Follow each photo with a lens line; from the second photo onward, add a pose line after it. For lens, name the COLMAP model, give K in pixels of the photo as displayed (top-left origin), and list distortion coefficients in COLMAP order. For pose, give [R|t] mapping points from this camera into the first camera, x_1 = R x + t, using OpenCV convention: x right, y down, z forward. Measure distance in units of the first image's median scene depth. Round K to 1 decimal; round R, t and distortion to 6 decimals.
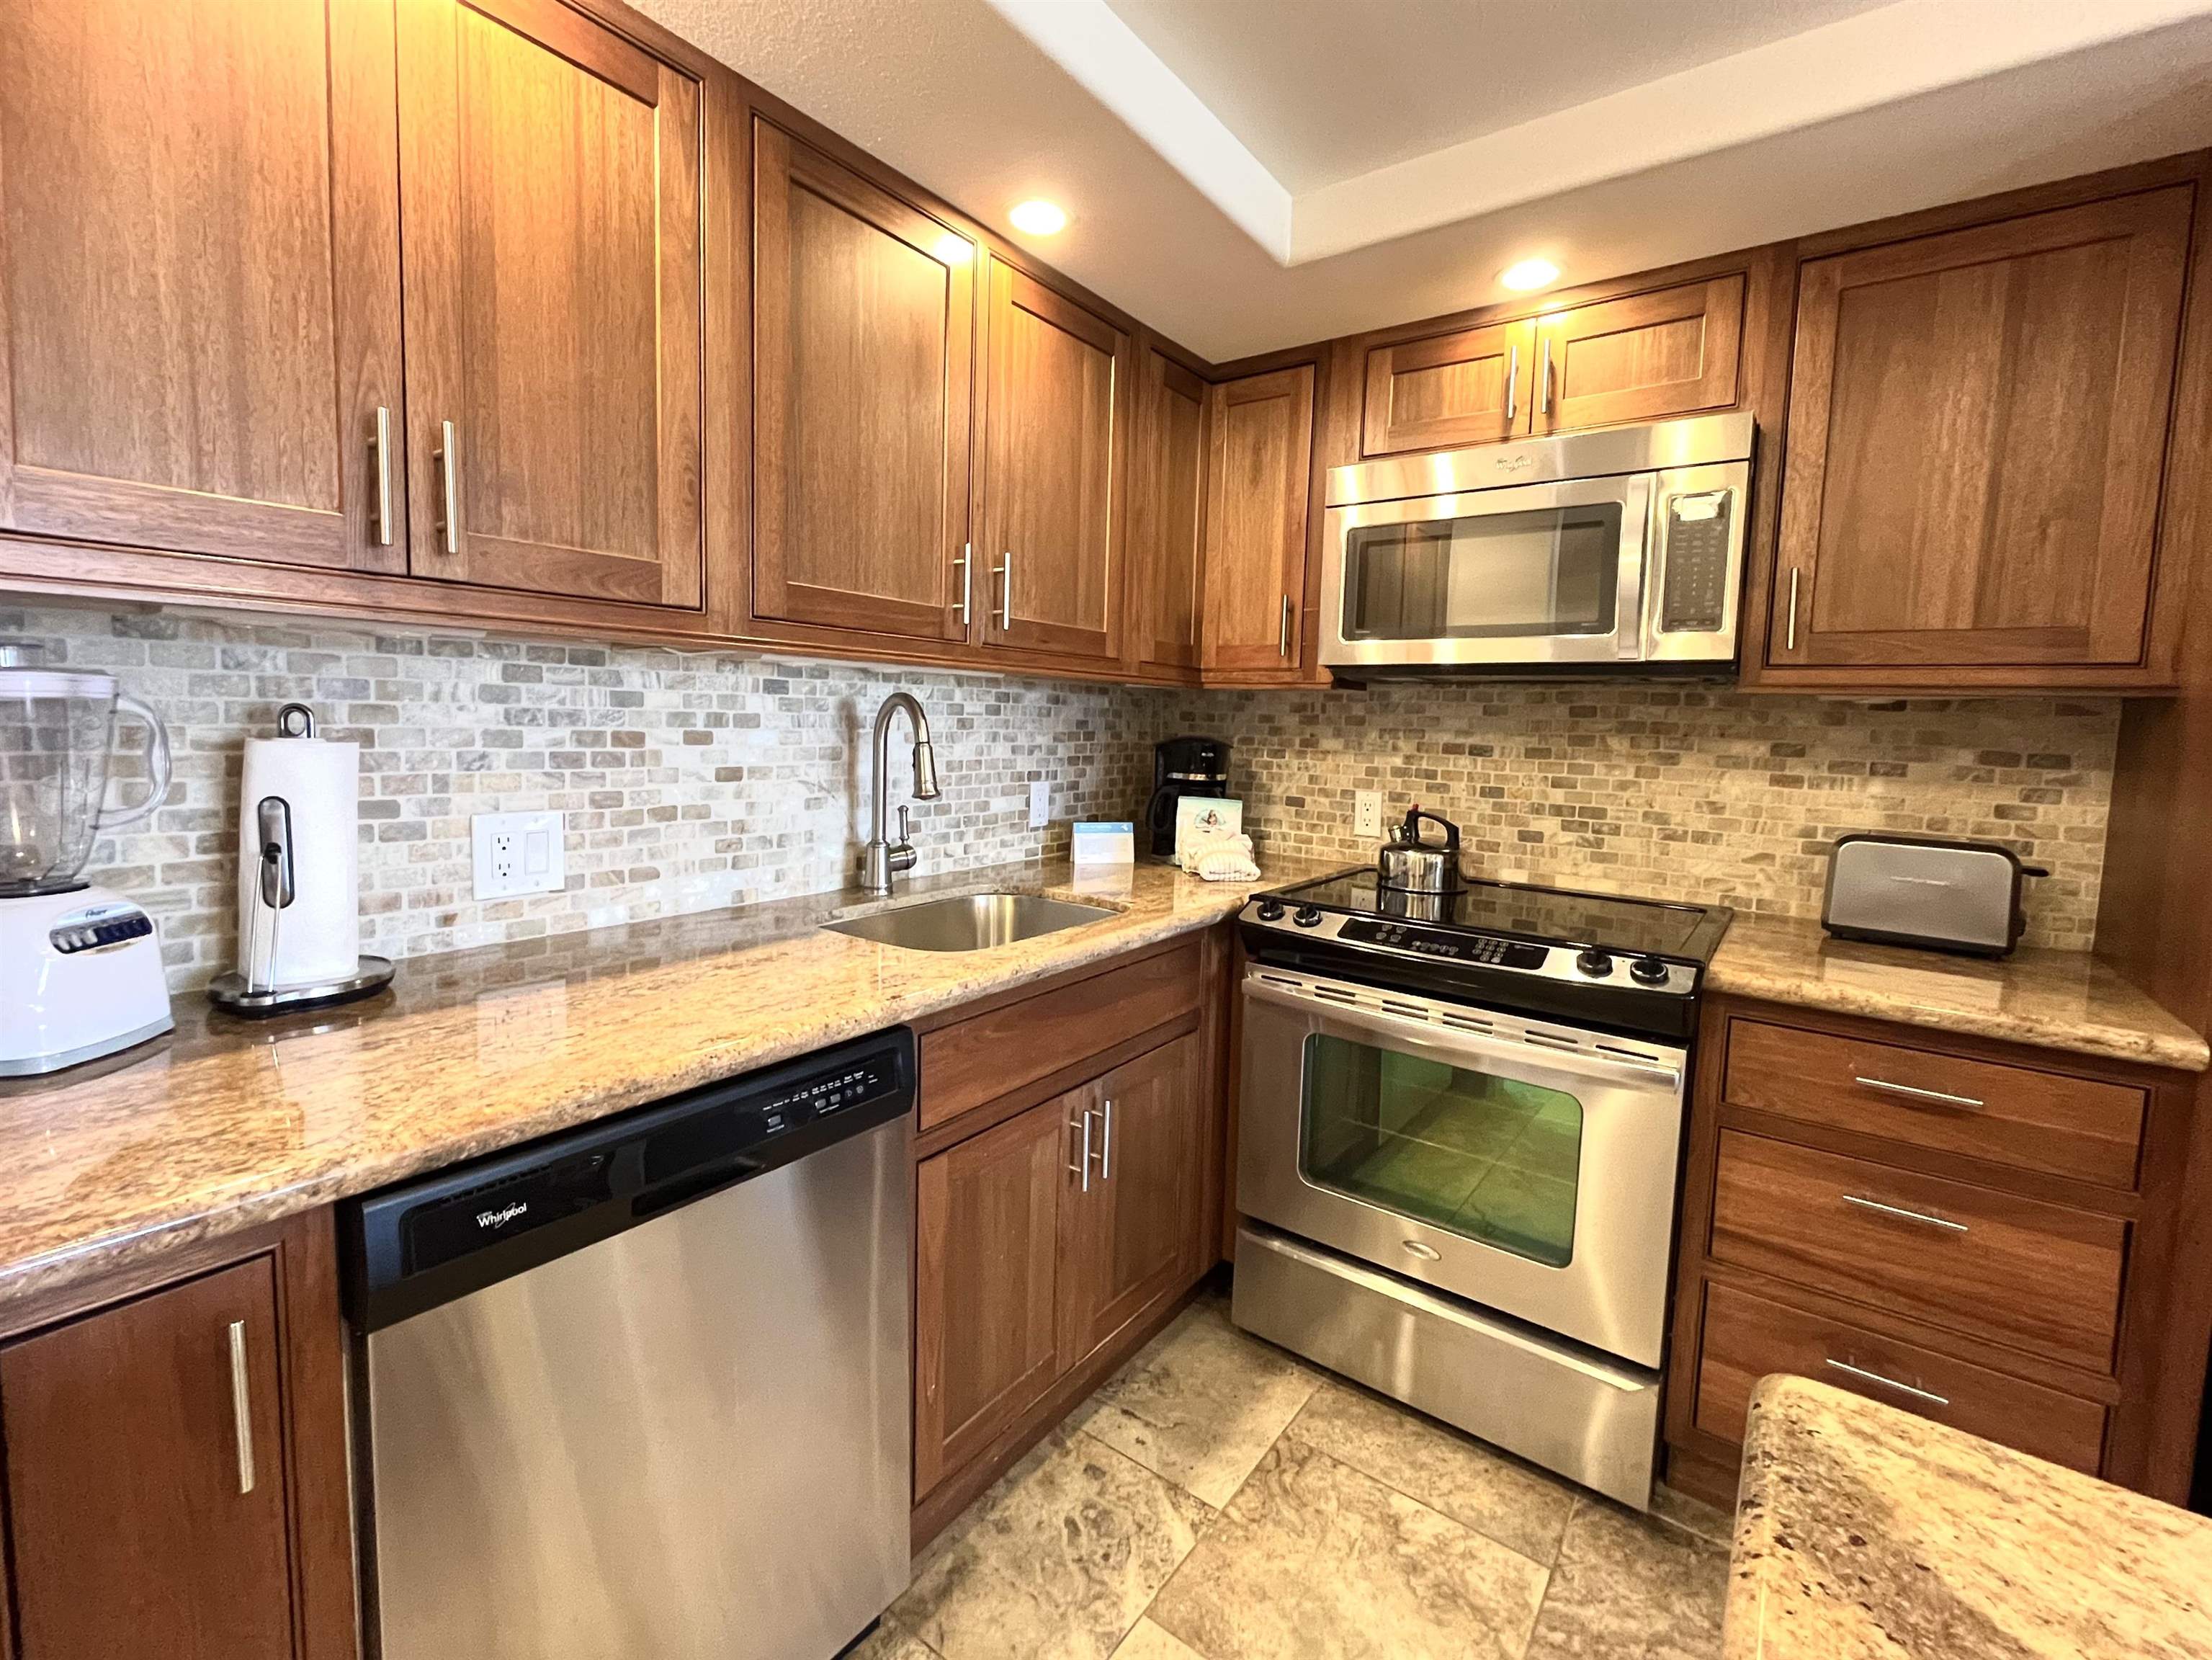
lens RADIAL K [[968.8, 0, 1104.5], [0, 968.8, 794.6], [0, 0, 1]] dist [-0.001401, -0.000772]
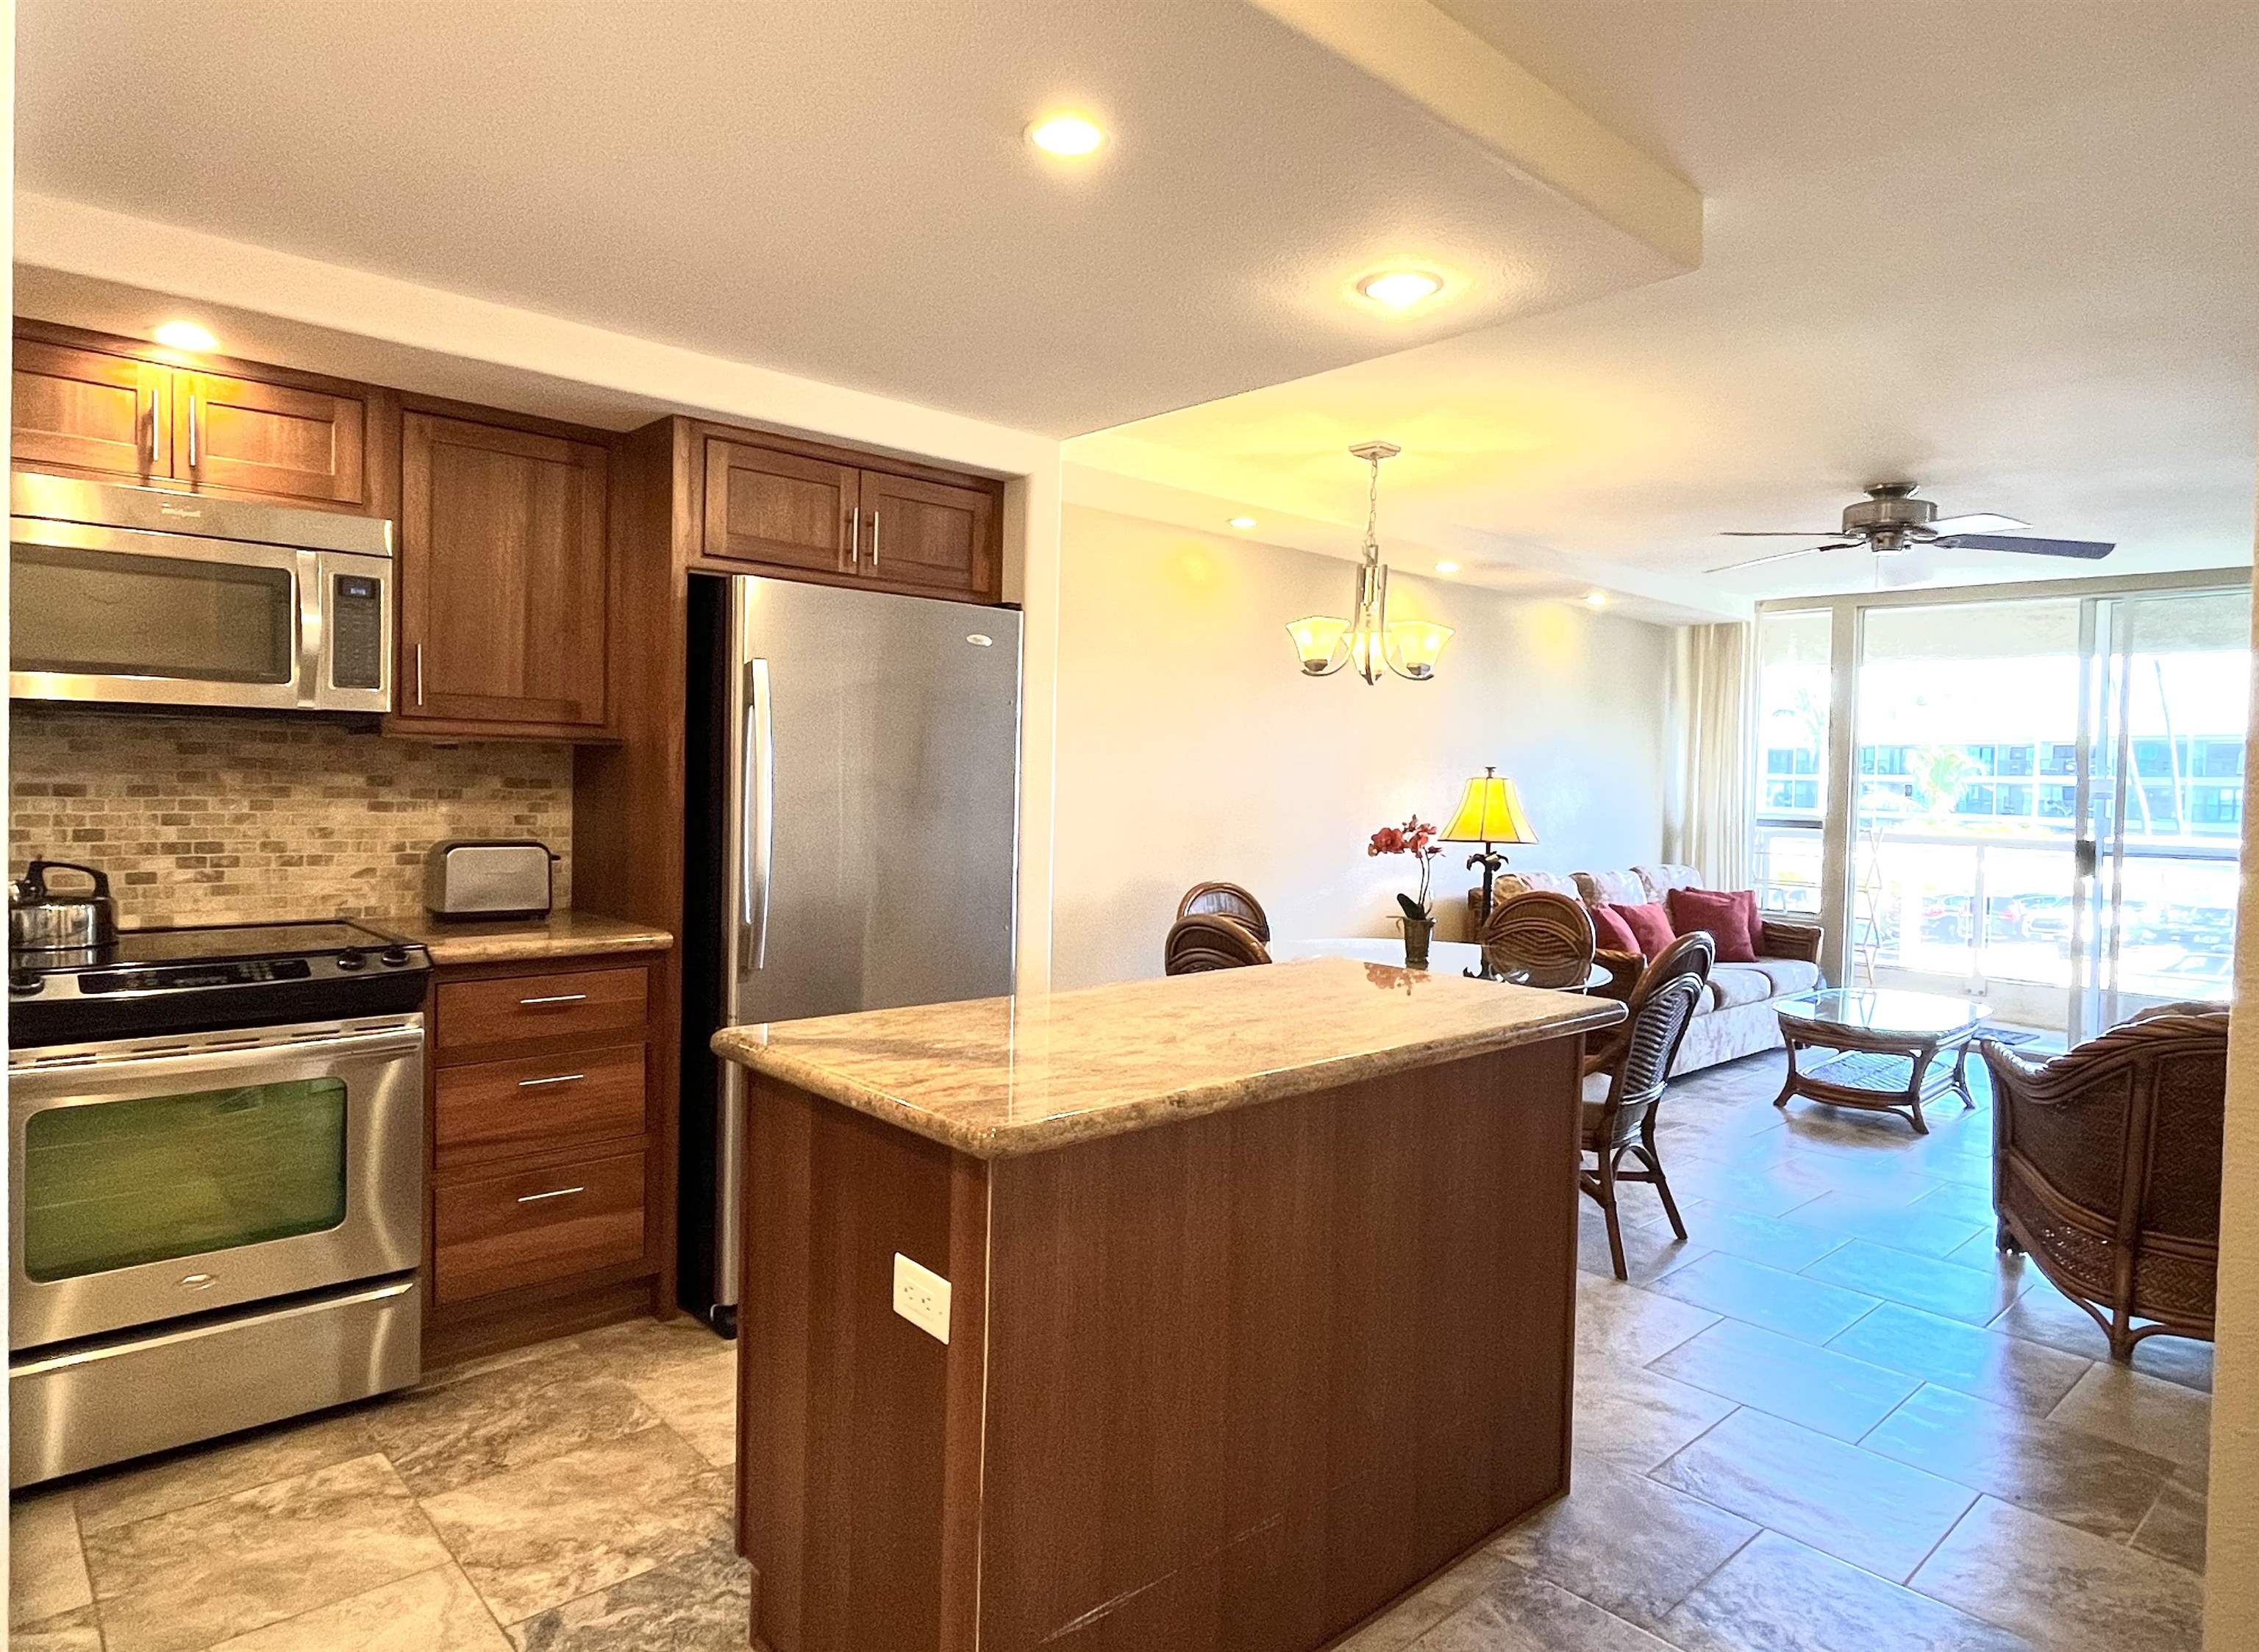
lens RADIAL K [[1316.6, 0, 1121.6], [0, 1316.6, 806.0], [0, 0, 1]] dist [-0.004570, -0.000480]
pose [[0.183858, -0.047887, 0.981786, -0.738152], [0.062675, 0.997351, 0.036909, -0.017141], [-0.980953, 0.054748, 0.186373, -0.215824]]
